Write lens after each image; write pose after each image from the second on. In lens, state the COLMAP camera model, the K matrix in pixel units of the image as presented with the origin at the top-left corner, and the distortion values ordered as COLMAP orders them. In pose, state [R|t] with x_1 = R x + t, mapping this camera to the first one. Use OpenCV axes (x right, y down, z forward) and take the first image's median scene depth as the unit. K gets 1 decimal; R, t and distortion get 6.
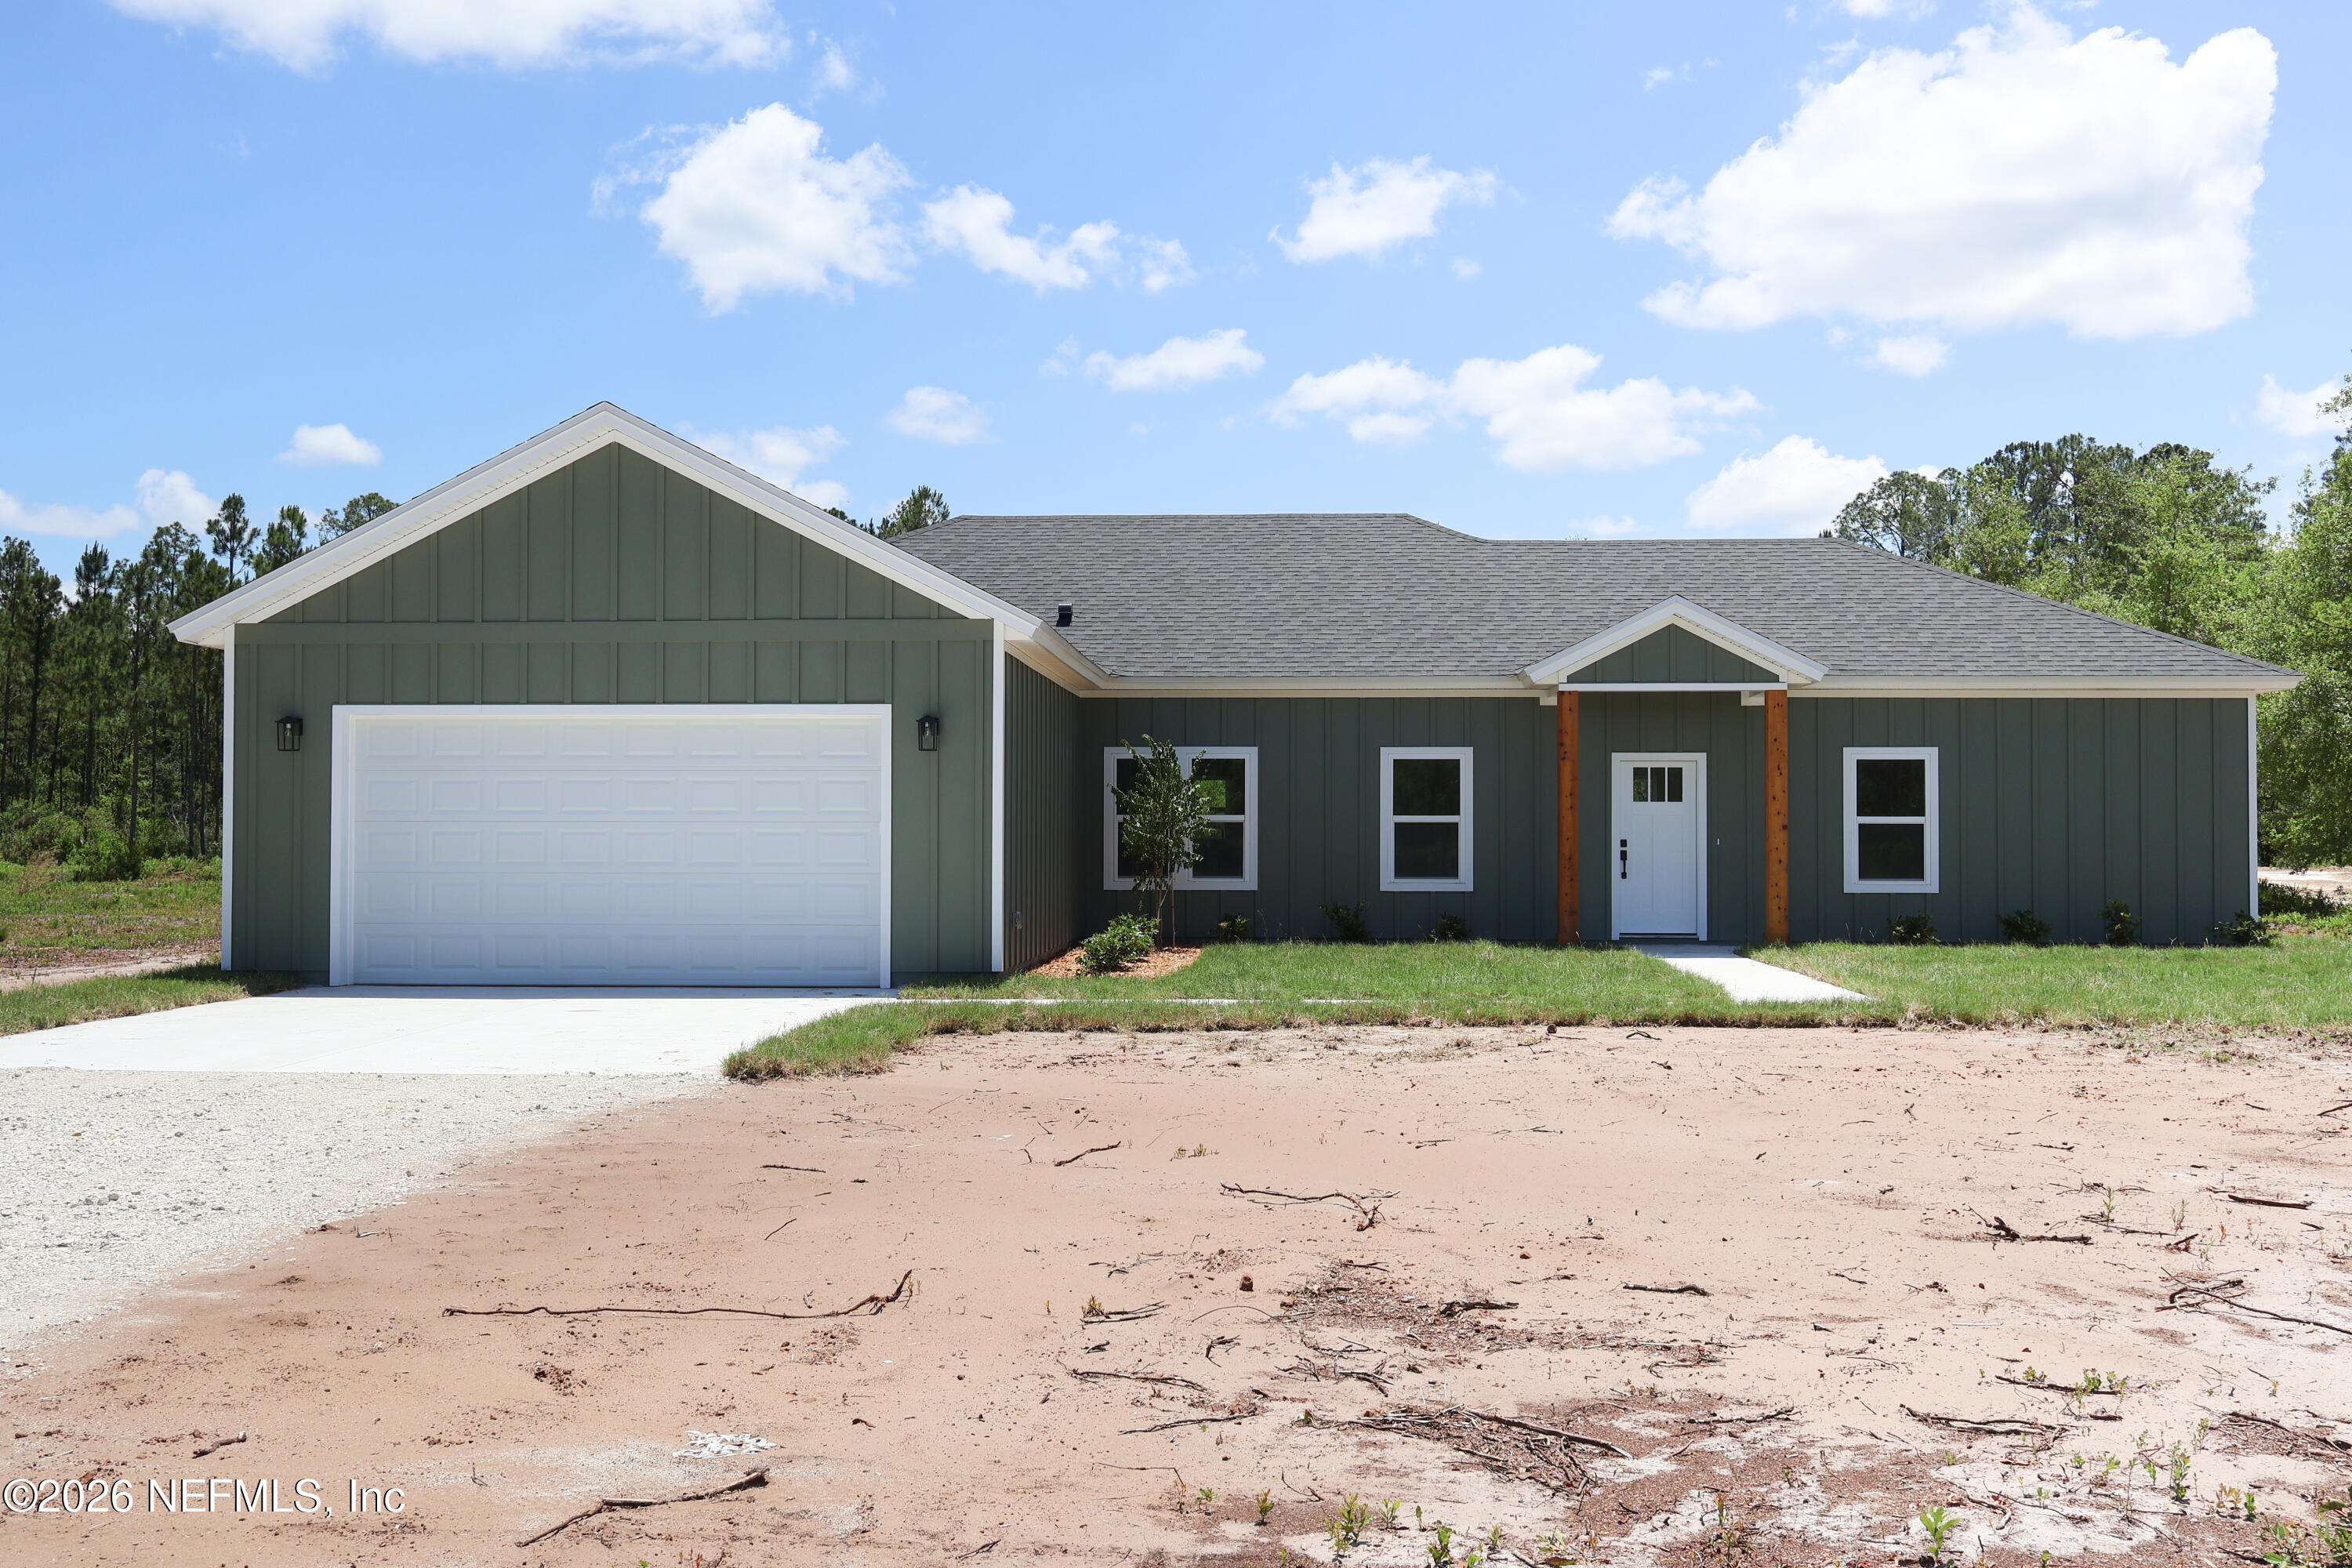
lens RADIAL K [[2473.0, 0, 1178.2], [0, 2473.0, 781.6], [0, 0, 1]] dist [0.042761, 0.000000]
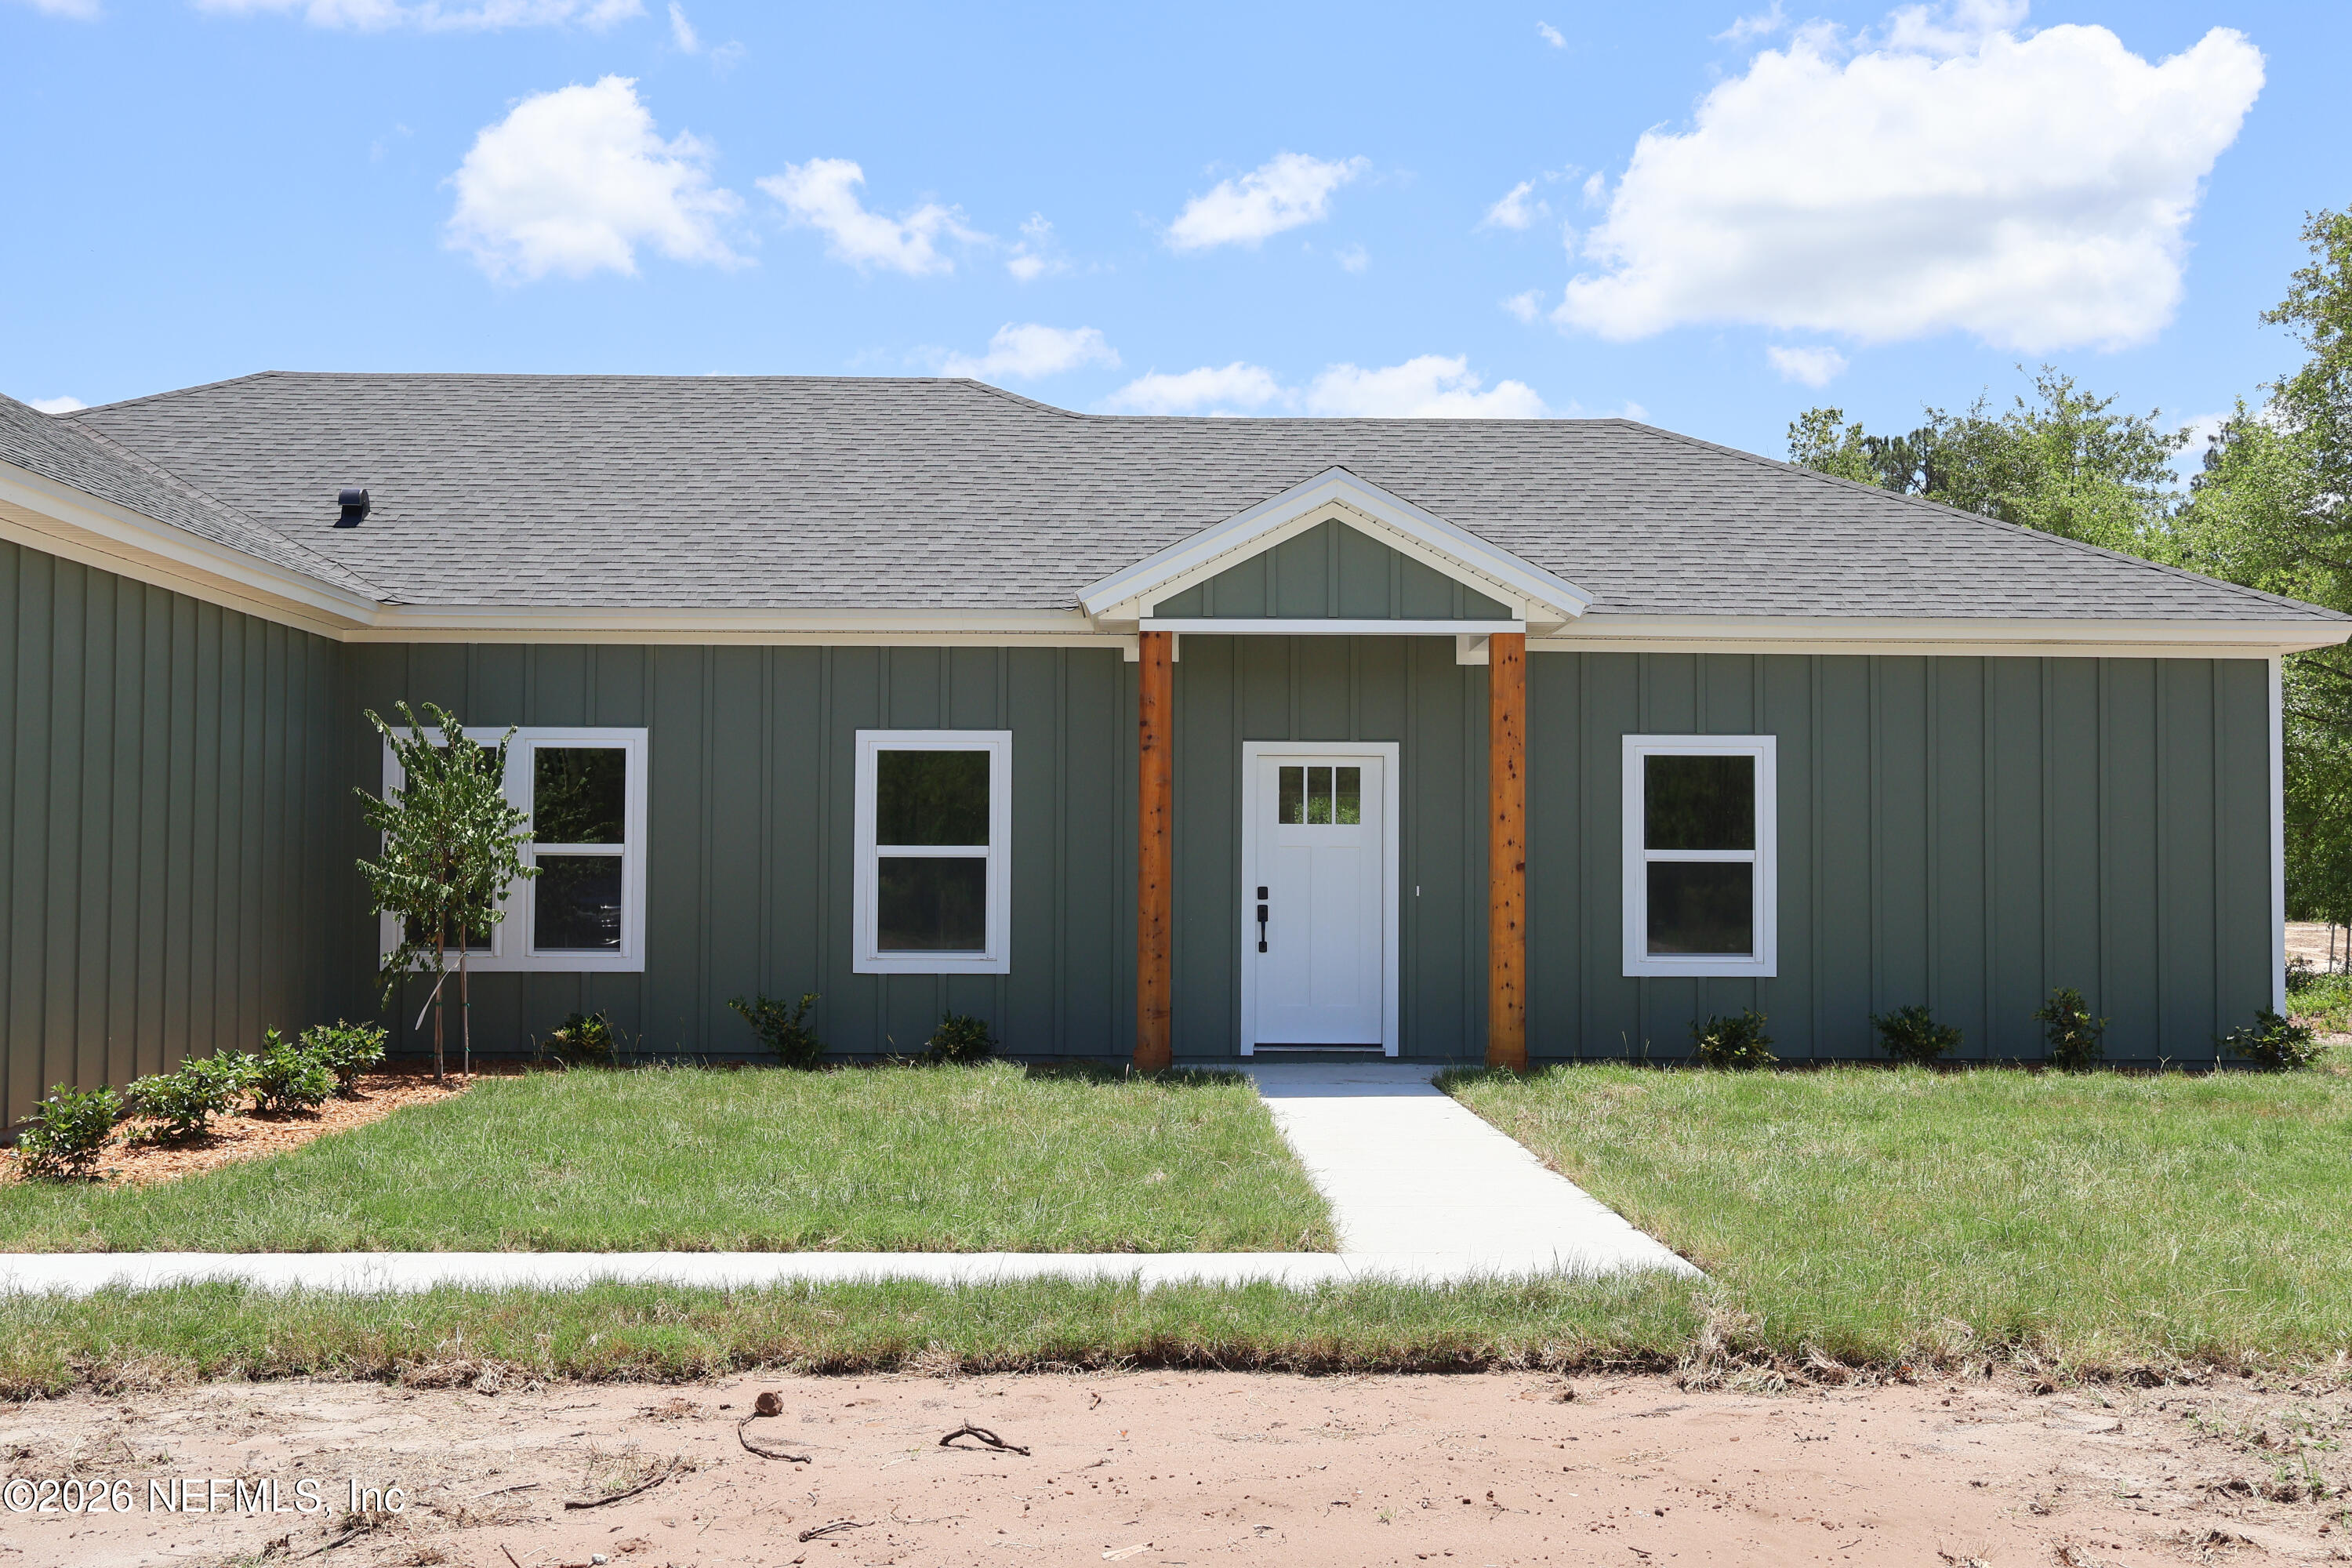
lens RADIAL K [[2578.7, 0, 1174.6], [0, 2578.7, 786.8], [0, 0, 1]] dist [0.010764, 0.000000]
pose [[0.997615, 0.005330, 0.068822, 0.116644], [-0.004474, 0.999911, -0.012584, 0.007227], [-0.068882, 0.012246, 0.997550, 0.382985]]
